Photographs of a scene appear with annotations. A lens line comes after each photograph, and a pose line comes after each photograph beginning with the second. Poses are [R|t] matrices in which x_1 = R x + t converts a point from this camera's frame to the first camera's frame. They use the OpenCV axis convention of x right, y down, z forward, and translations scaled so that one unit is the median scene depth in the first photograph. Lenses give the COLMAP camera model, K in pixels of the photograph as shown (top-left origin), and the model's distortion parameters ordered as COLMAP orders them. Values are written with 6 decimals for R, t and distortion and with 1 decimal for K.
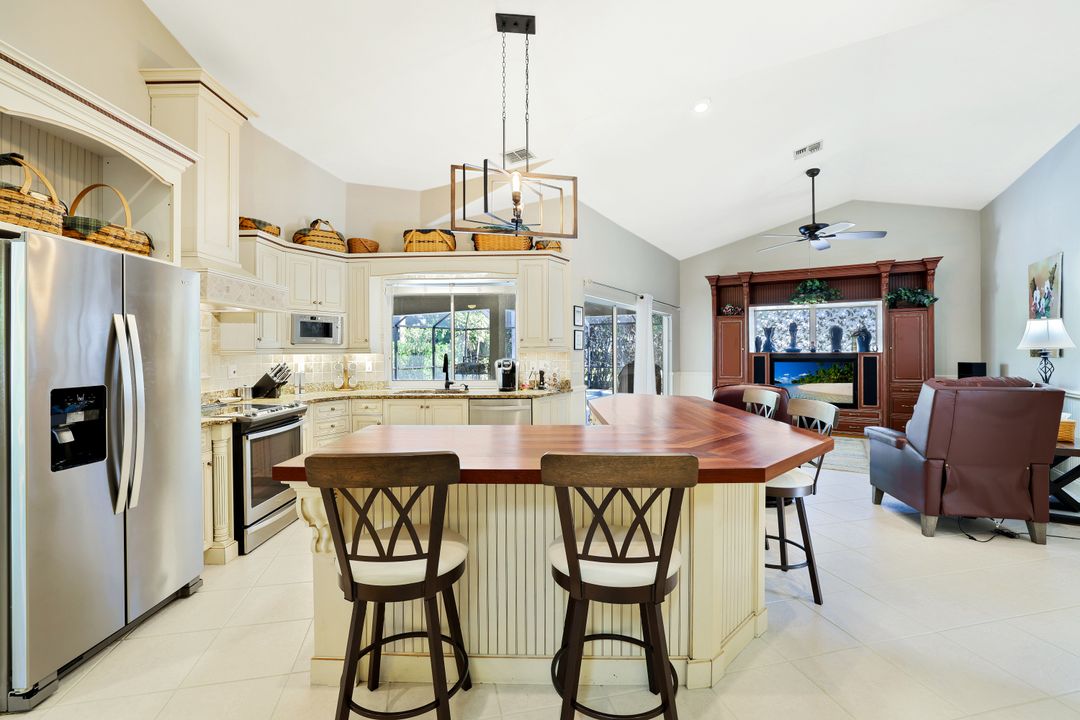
lens RADIAL K [[470.0, 0, 561.3], [0, 470.0, 348.9], [0, 0, 1]] dist [-0.000596, 0.000280]
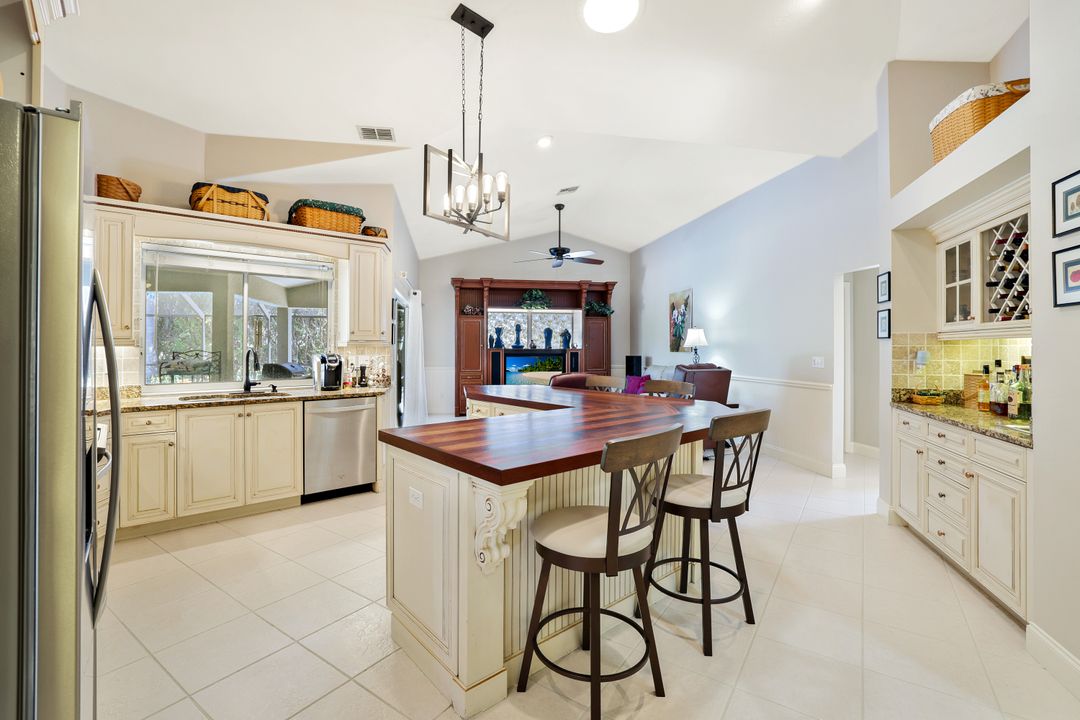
lens RADIAL K [[461.3, 0, 542.5], [0, 461.3, 345.6], [0, 0, 1]] dist [-0.010033, 0.000061]
pose [[0.768586, 0.008565, 0.639689, -0.252789], [-0.009267, 0.999955, -0.002253, 0.002998], [-0.639680, -0.004196, 0.768630, 0.058247]]
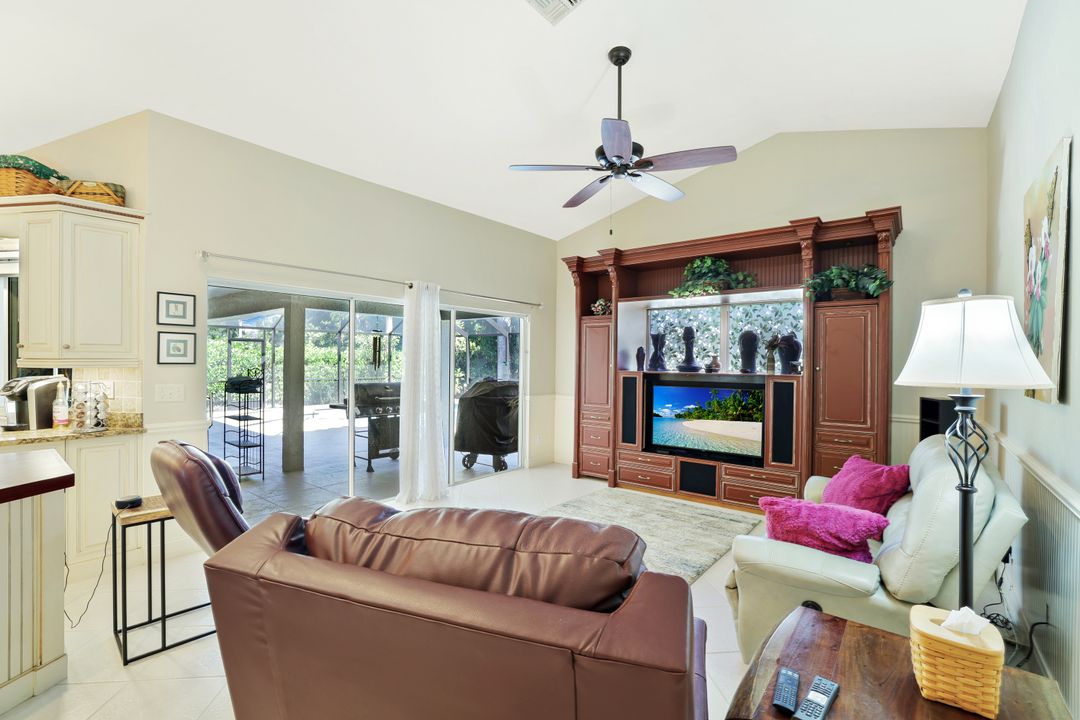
lens RADIAL K [[479.0, 0, 540.0], [0, 479.0, 360.0], [0, 0, 1]] dist [-0.009906, 0.000483]
pose [[0.987044, 0.014695, -0.159778, 0.462824], [-0.014280, 0.999891, 0.003743, -0.009721], [0.159816, -0.001412, 0.987146, 0.359185]]
